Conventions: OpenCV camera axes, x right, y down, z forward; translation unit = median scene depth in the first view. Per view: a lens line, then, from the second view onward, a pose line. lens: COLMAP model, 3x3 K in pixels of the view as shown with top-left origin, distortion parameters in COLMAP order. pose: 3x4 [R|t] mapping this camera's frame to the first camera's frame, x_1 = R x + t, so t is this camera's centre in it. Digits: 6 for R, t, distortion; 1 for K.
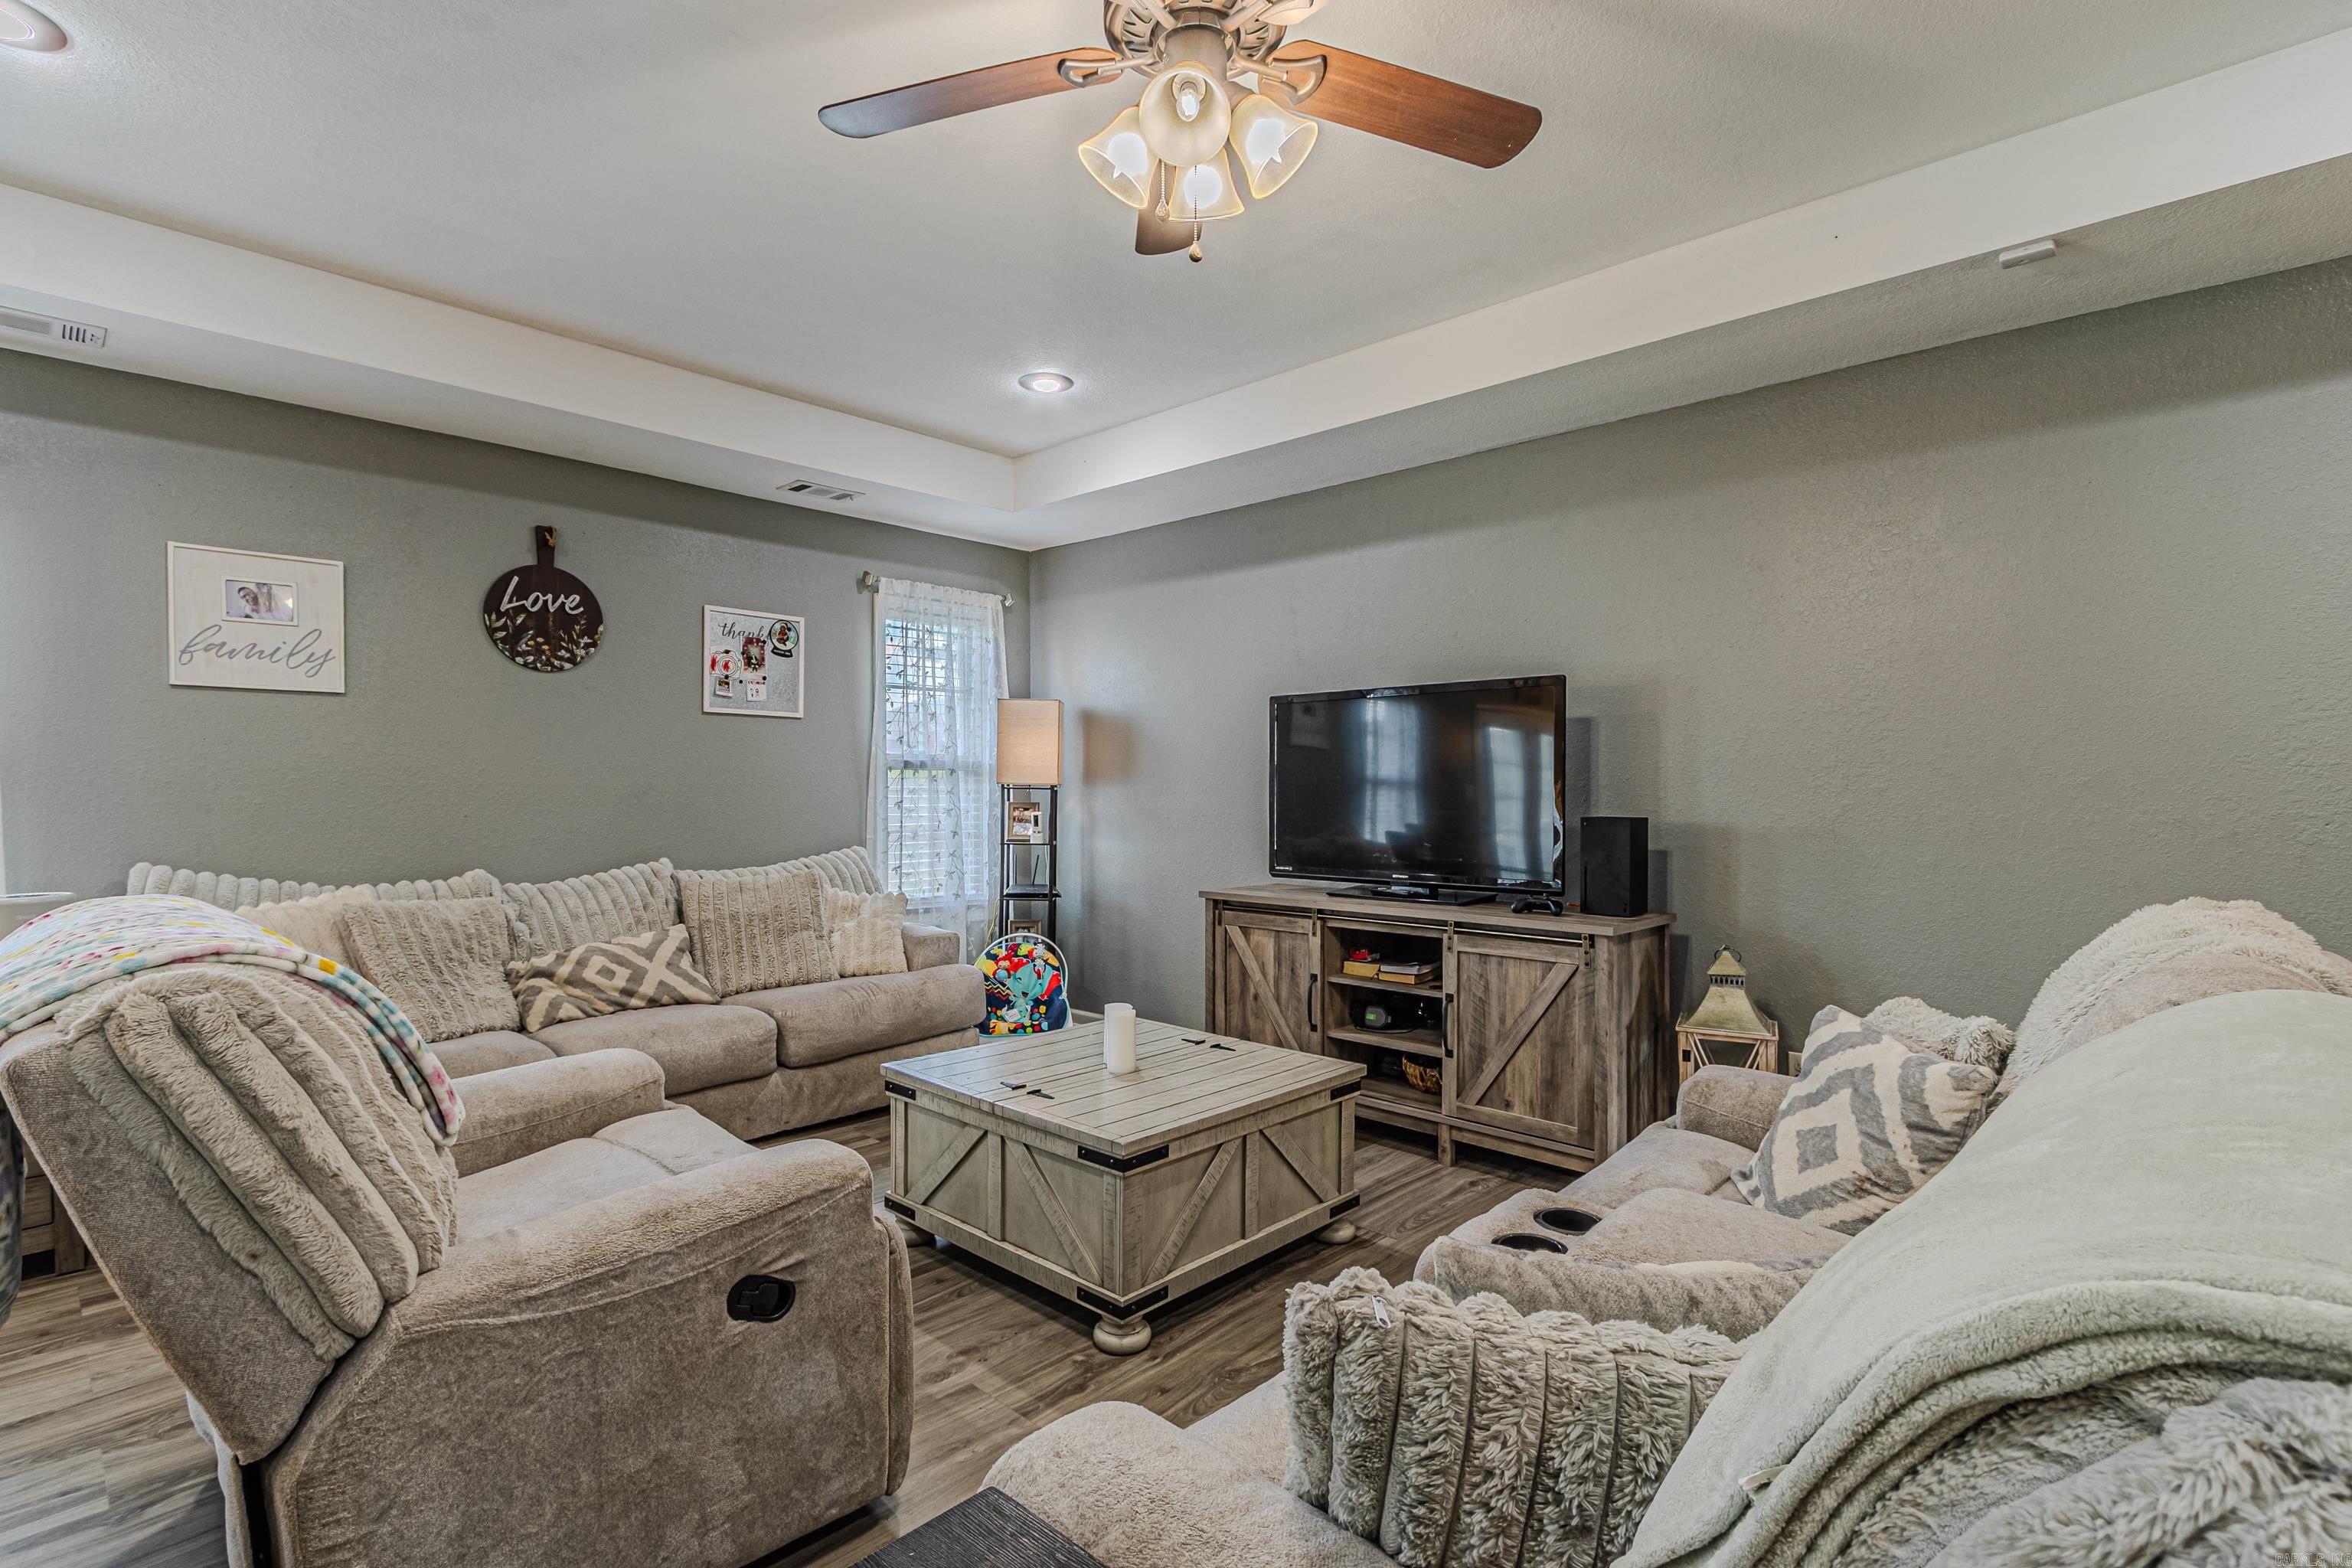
lens RADIAL K [[1088.0, 0, 1159.8], [0, 1088.0, 790.3], [0, 0, 1]] dist [-0.001996, 0.000699]
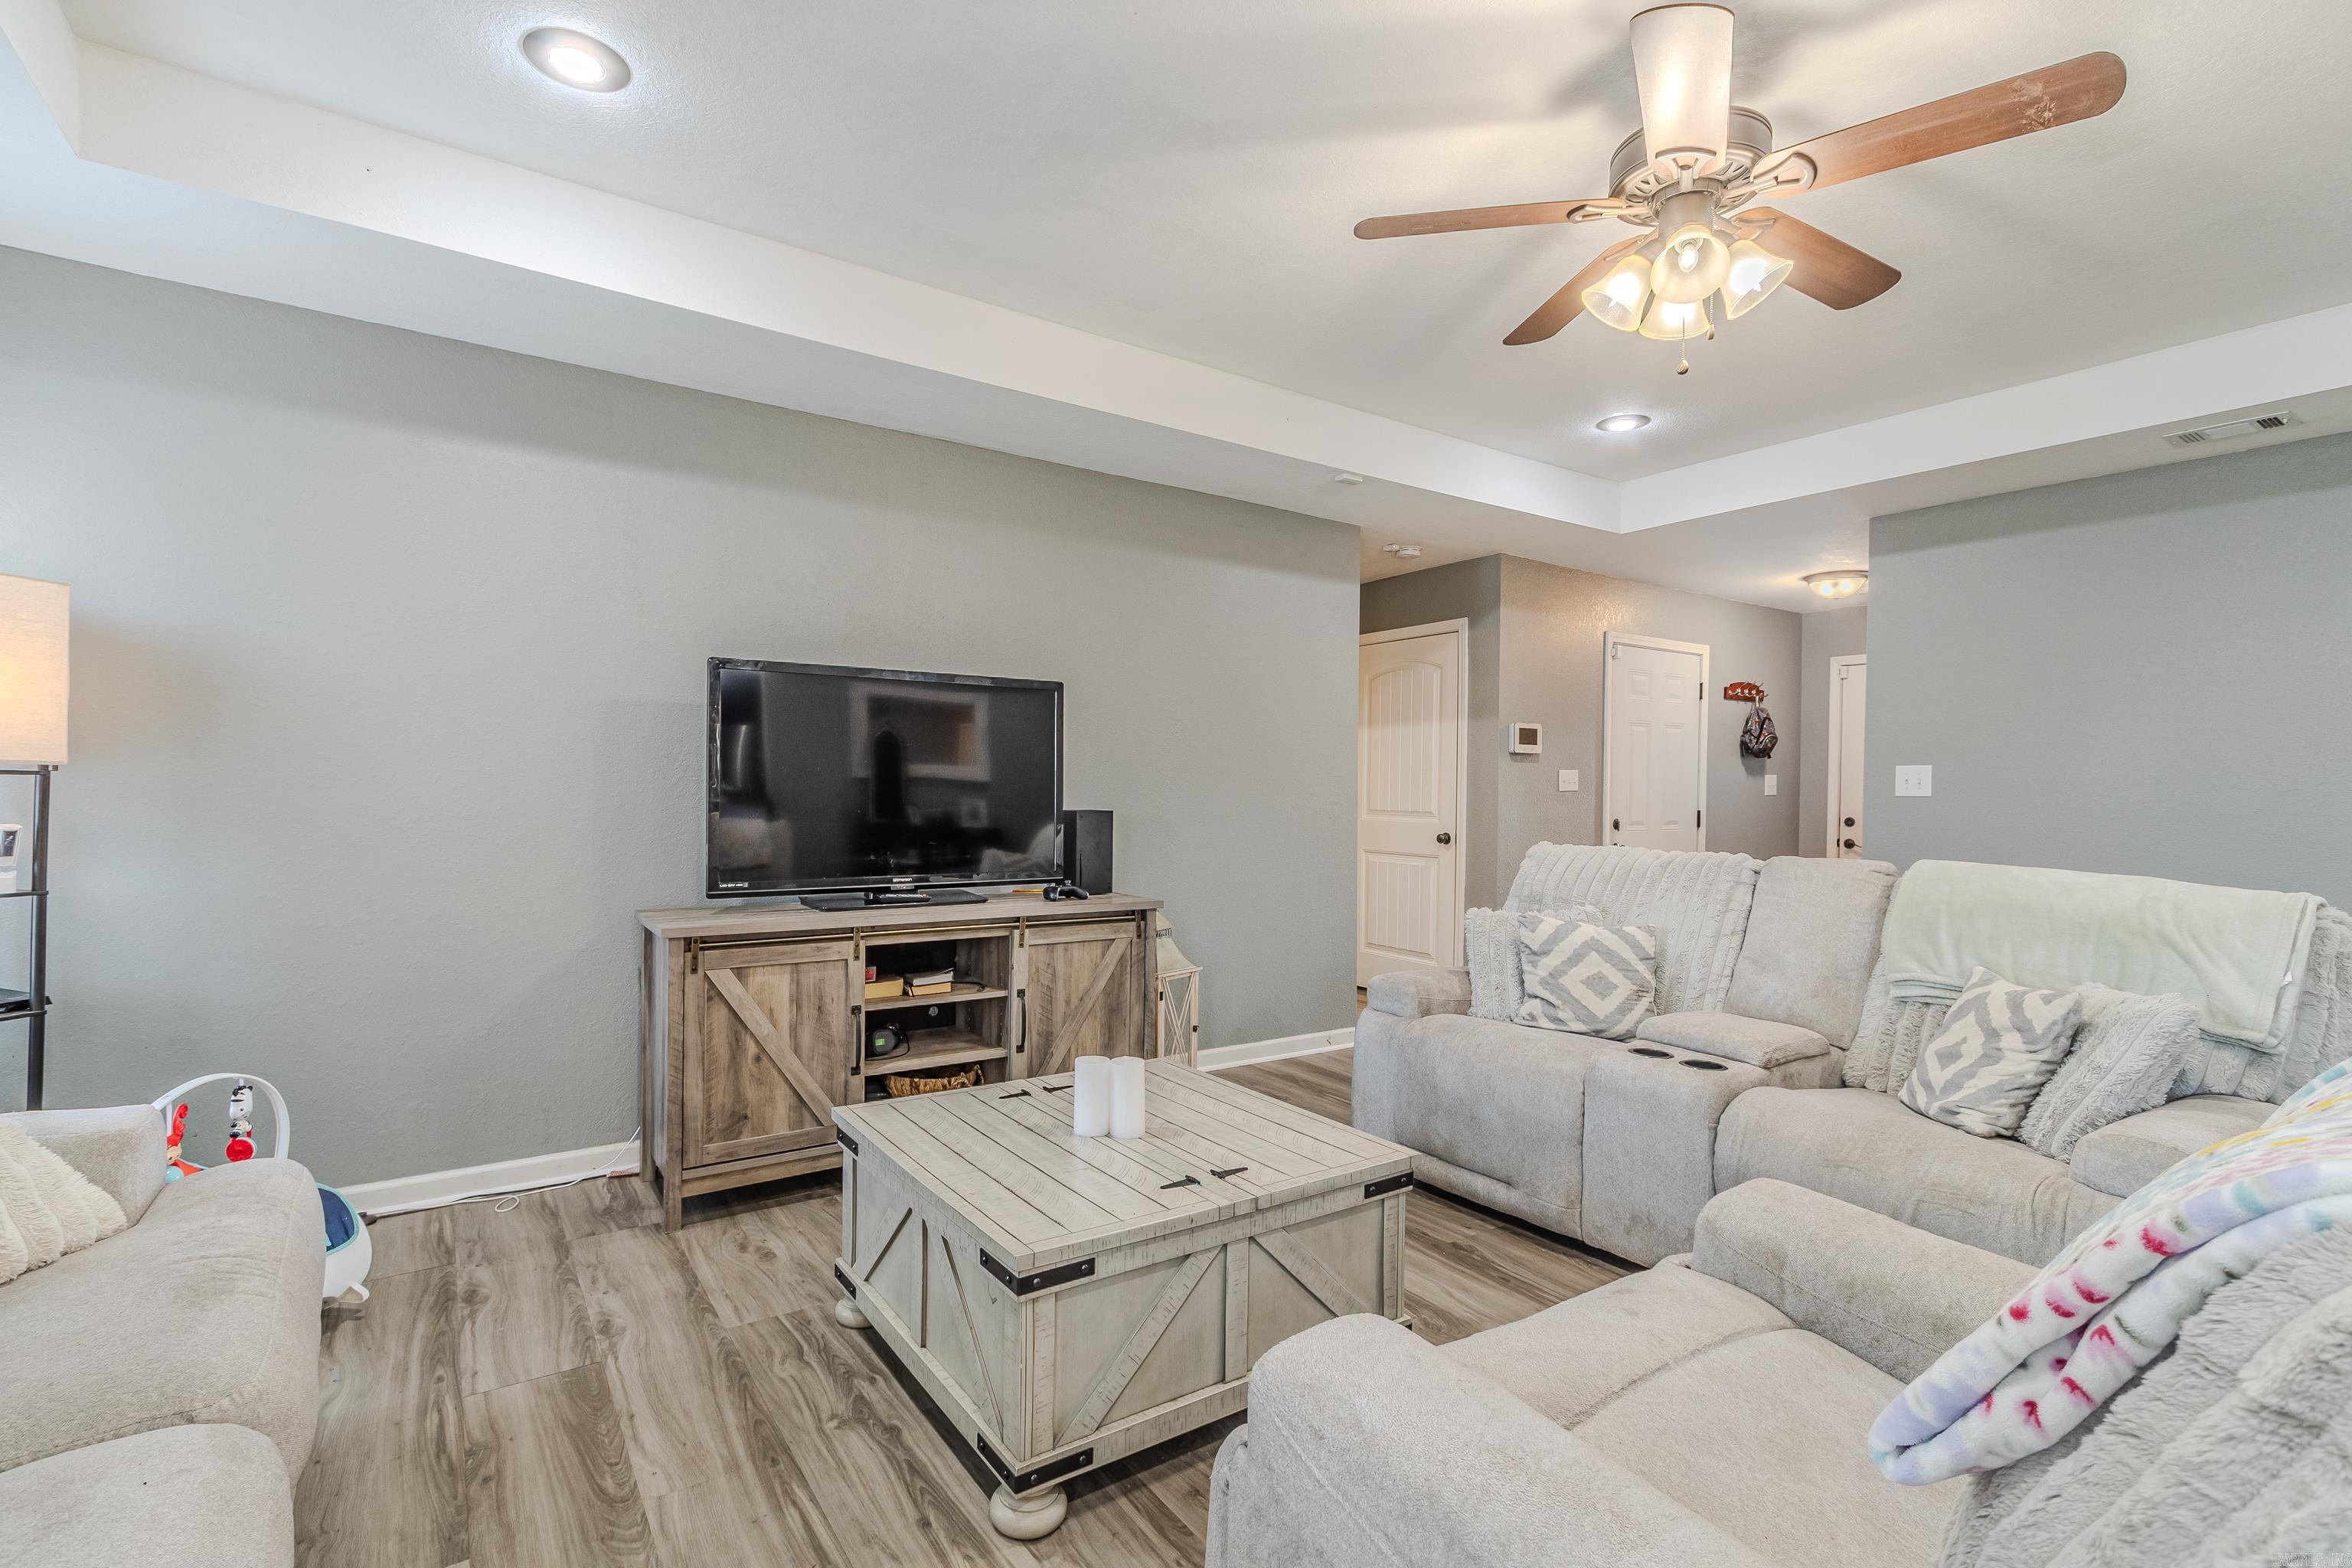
lens RADIAL K [[1088.0, 0, 1165.4], [0, 1088.0, 780.9], [0, 0, 1]] dist [-0.001996, 0.000699]
pose [[0.208256, -0.000186, 0.978074, -0.637502], [-0.019288, 0.999805, 0.004297, -0.011246], [-0.977884, -0.019760, 0.208212, 0.615761]]
